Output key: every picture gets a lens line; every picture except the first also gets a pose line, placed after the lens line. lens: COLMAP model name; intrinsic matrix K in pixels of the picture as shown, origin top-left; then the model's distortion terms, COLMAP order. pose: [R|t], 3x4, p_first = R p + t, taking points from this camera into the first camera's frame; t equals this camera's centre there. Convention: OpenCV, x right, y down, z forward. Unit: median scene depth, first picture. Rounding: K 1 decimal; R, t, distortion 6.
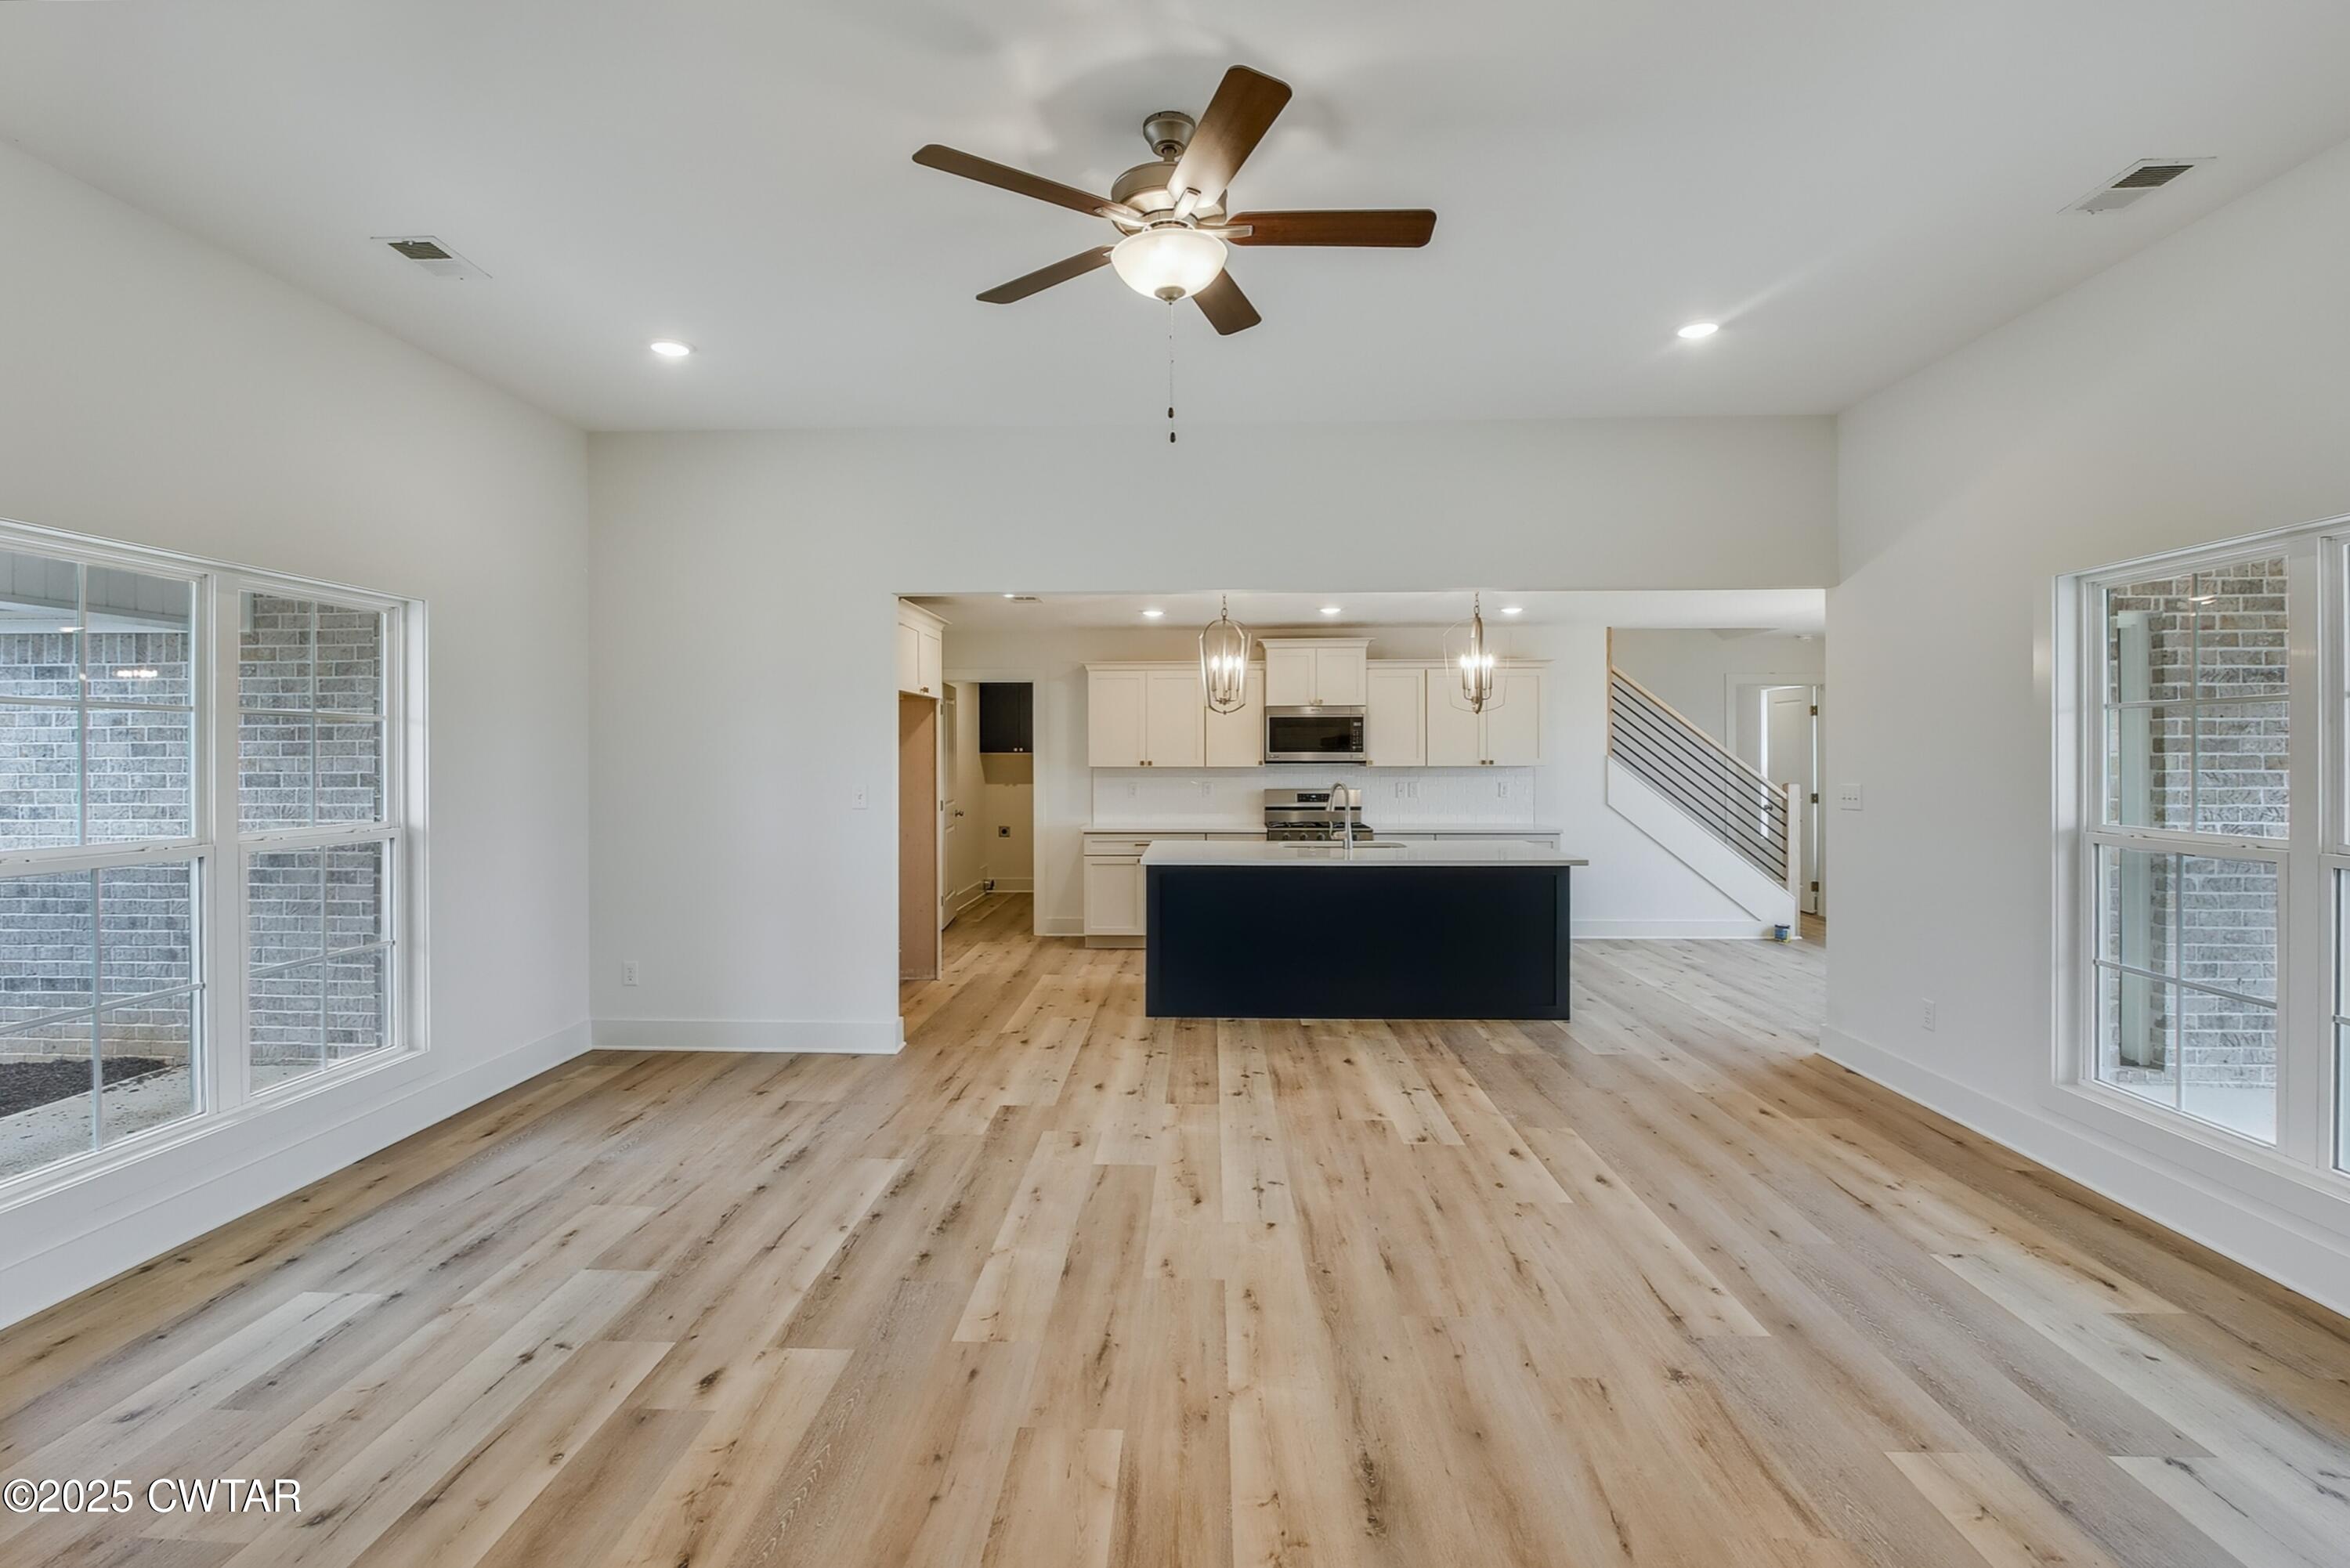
lens RADIAL K [[1093.4, 0, 1168.8], [0, 1093.4, 755.9], [0, 0, 1]] dist [-0.020444, 0.000123]
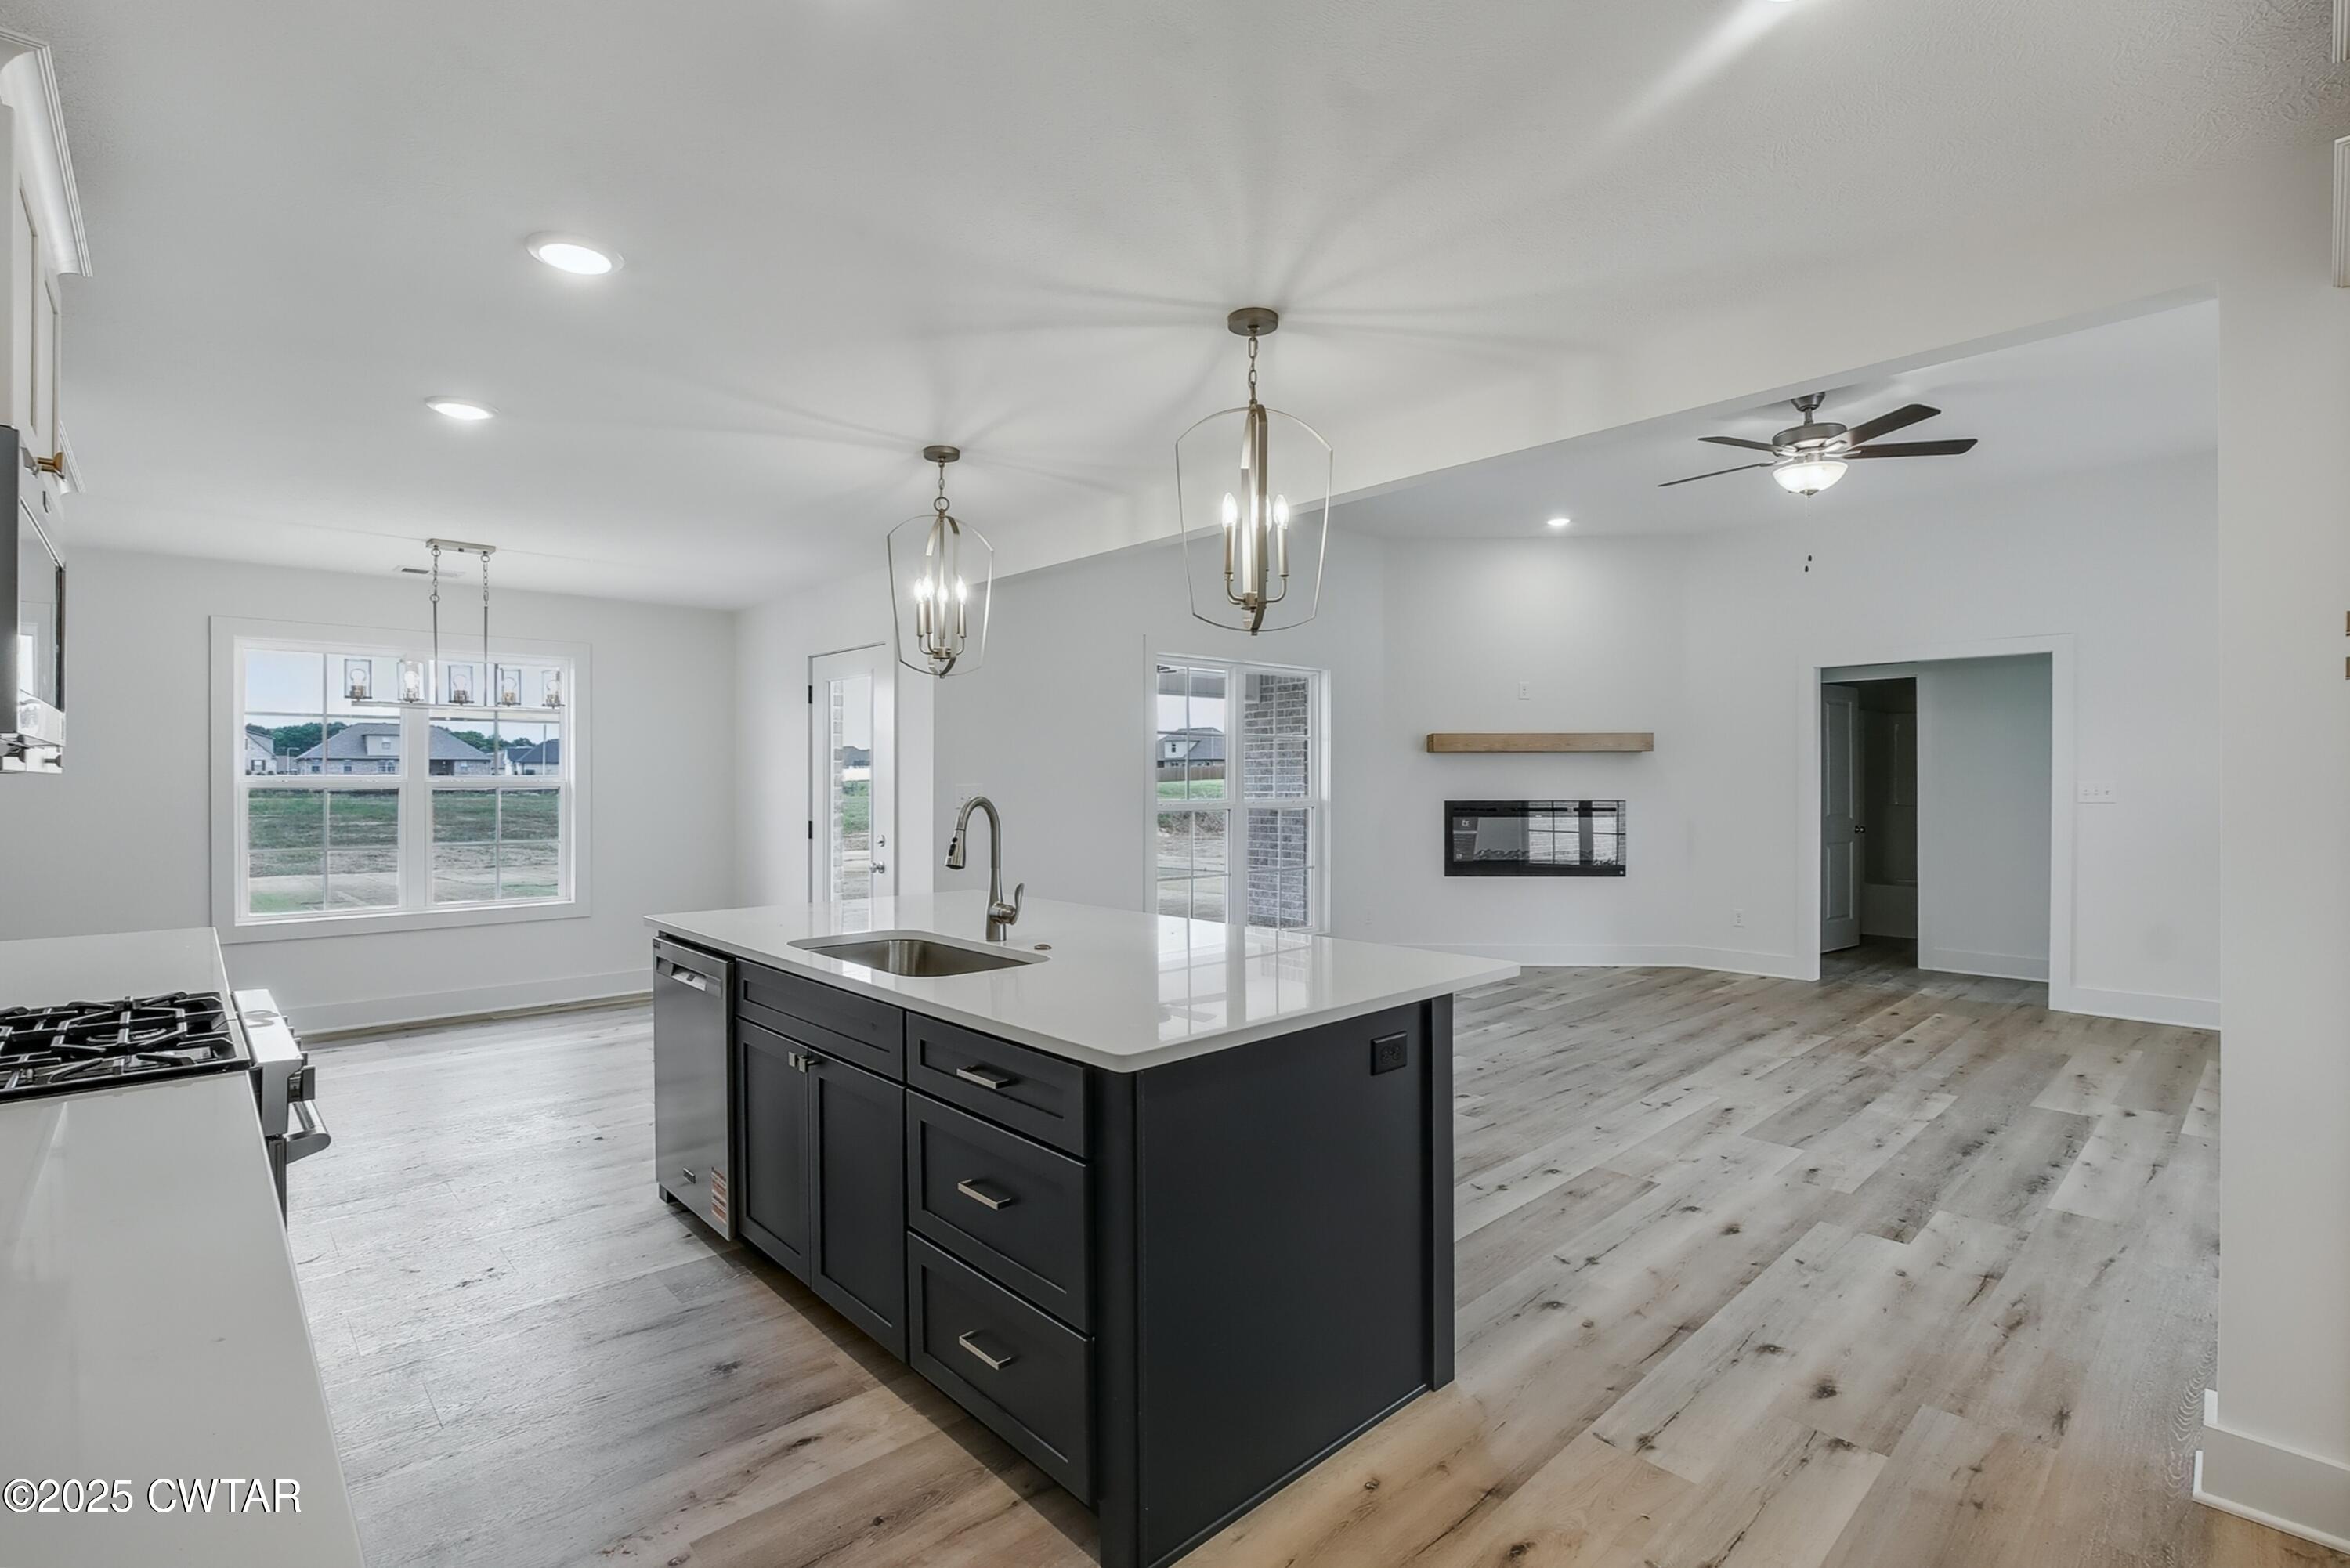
lens RADIAL K [[1080.2, 0, 1162.3], [0, 1080.2, 780.0], [0, 0, 1]] dist [-0.015250, 0.000724]
pose [[-0.704696, 0.004132, 0.709497, -0.320084], [0.007223, 0.999973, 0.001350, 0.024420], [-0.709473, 0.006076, -0.704707, 1.912414]]
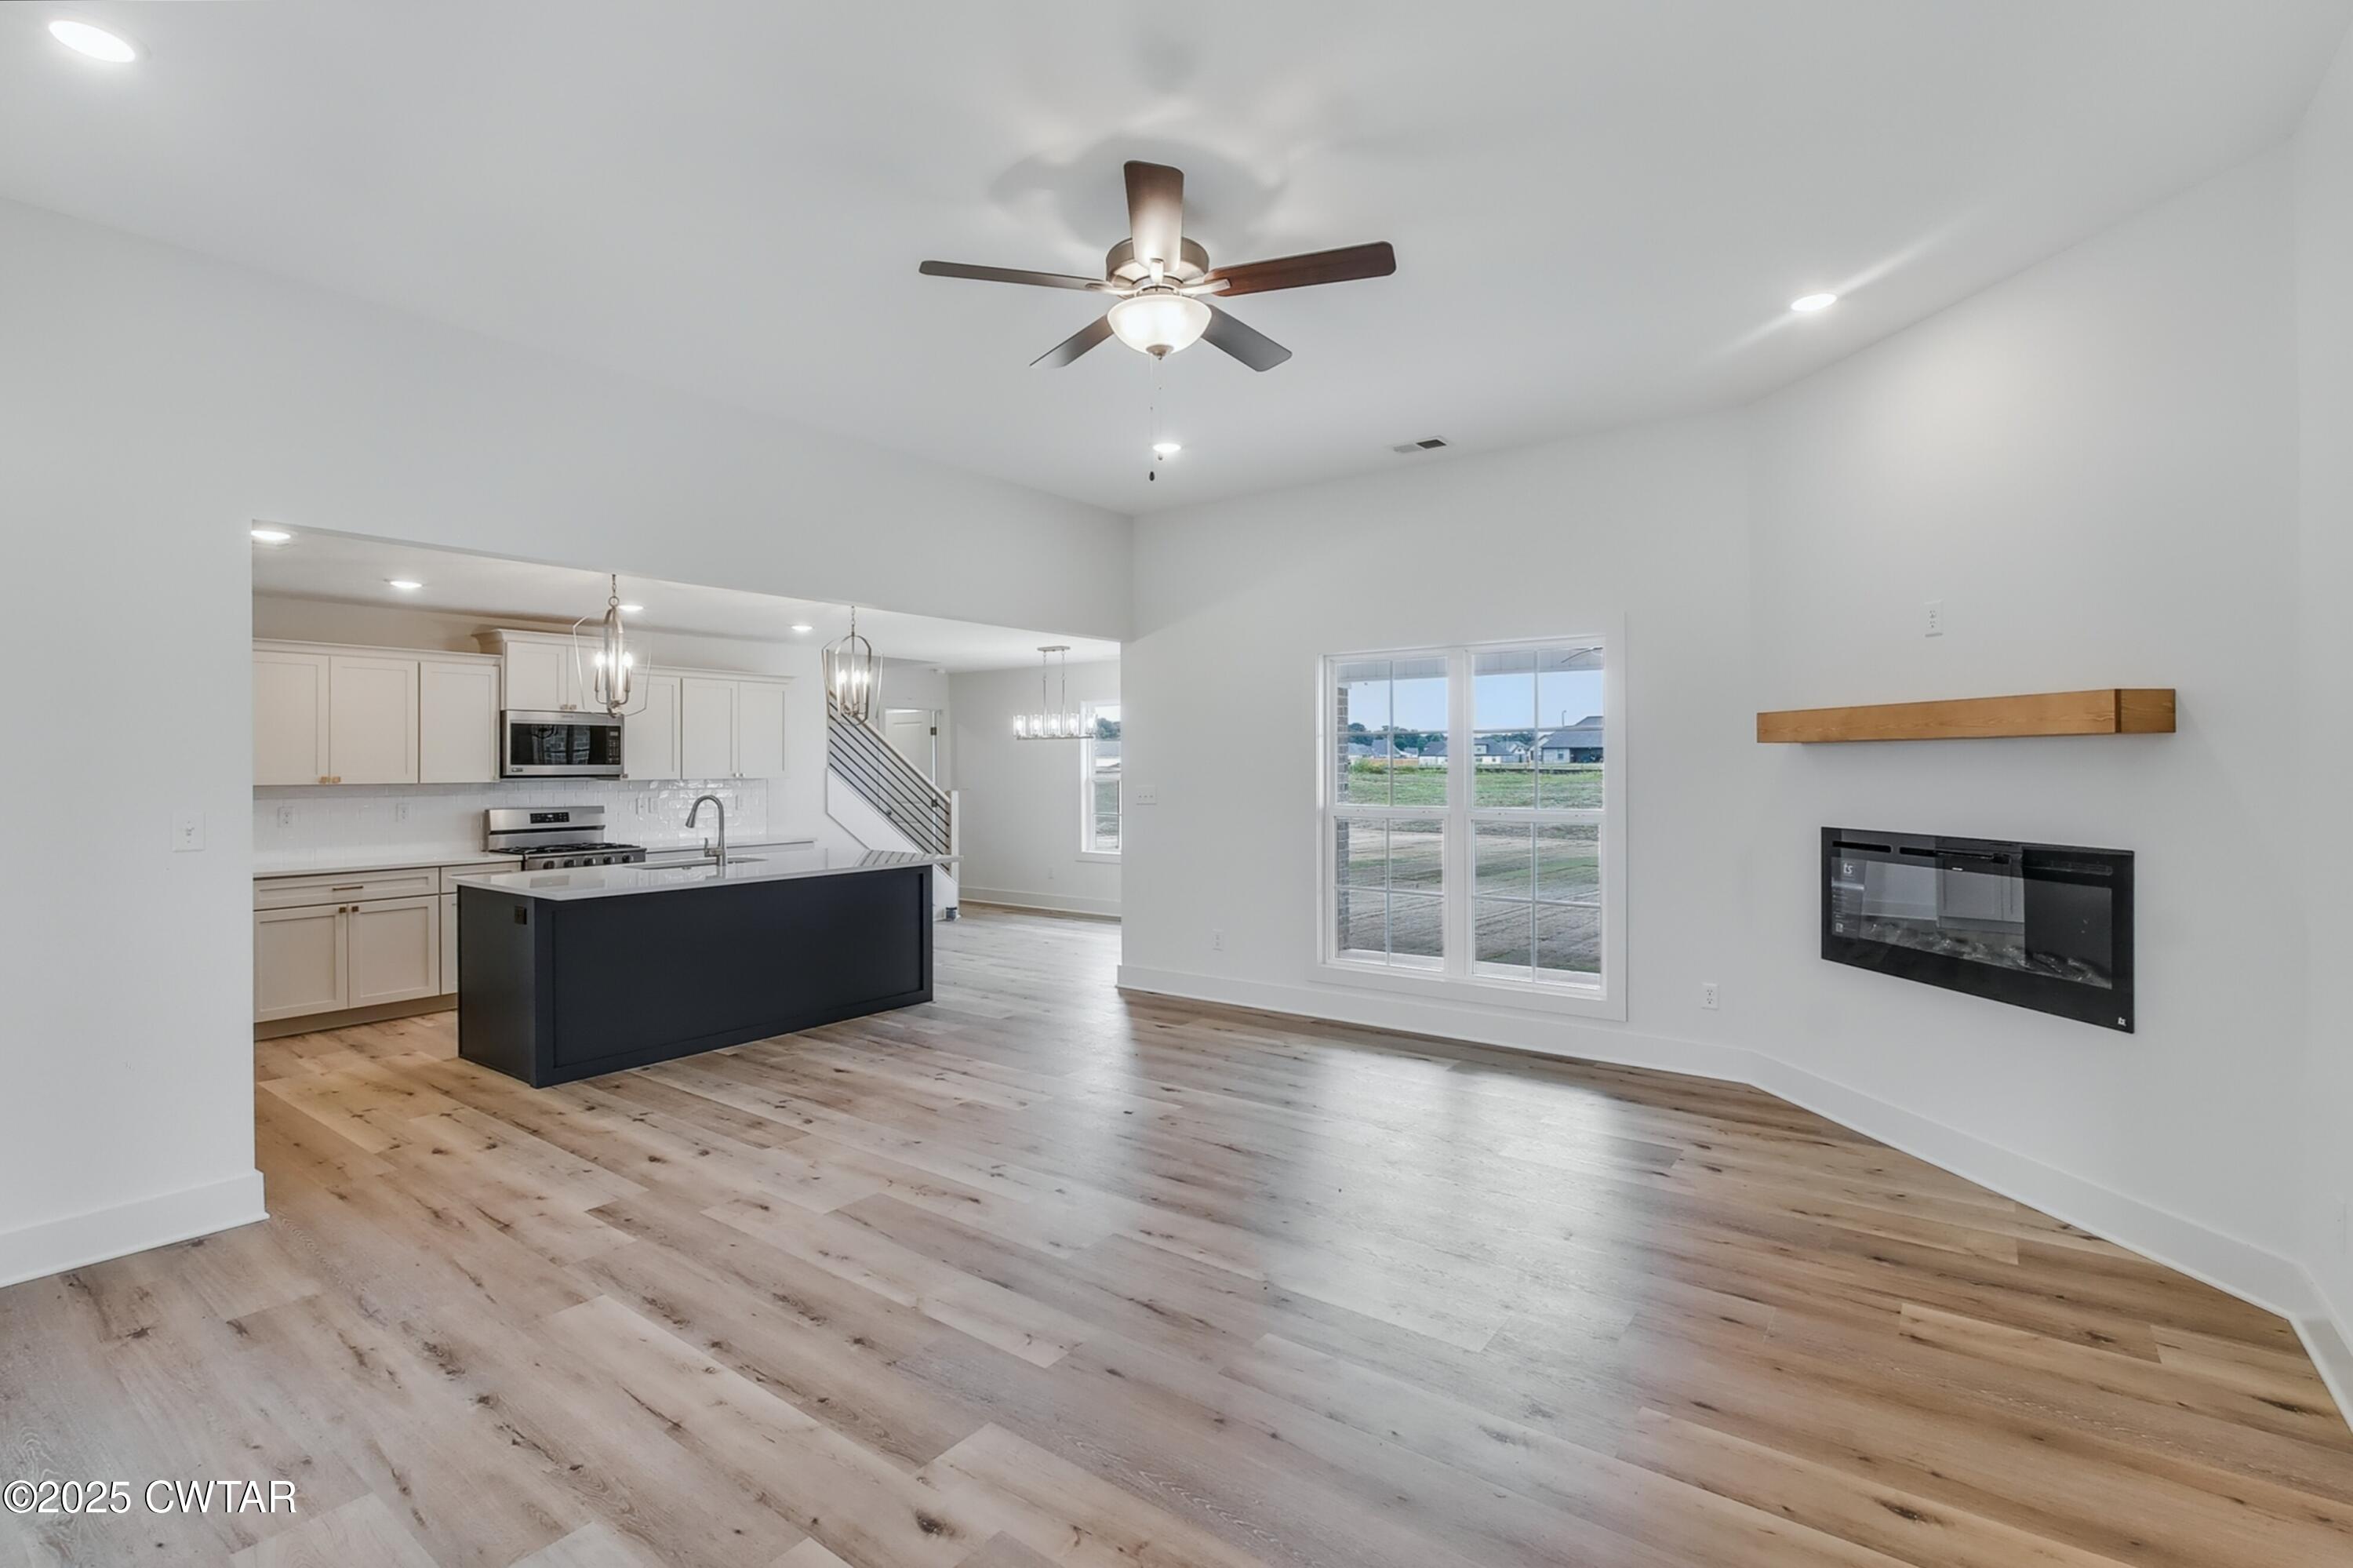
lens RADIAL K [[1083.4, 0, 1151.5], [0, 1083.4, 759.7], [0, 0, 1]] dist [-0.015048, -0.000195]
pose [[0.574108, 0.004345, 0.818768, -0.585475], [0.005832, 0.999939, -0.009396, 0.006193], [-0.818759, 0.010169, 0.574048, 0.232940]]
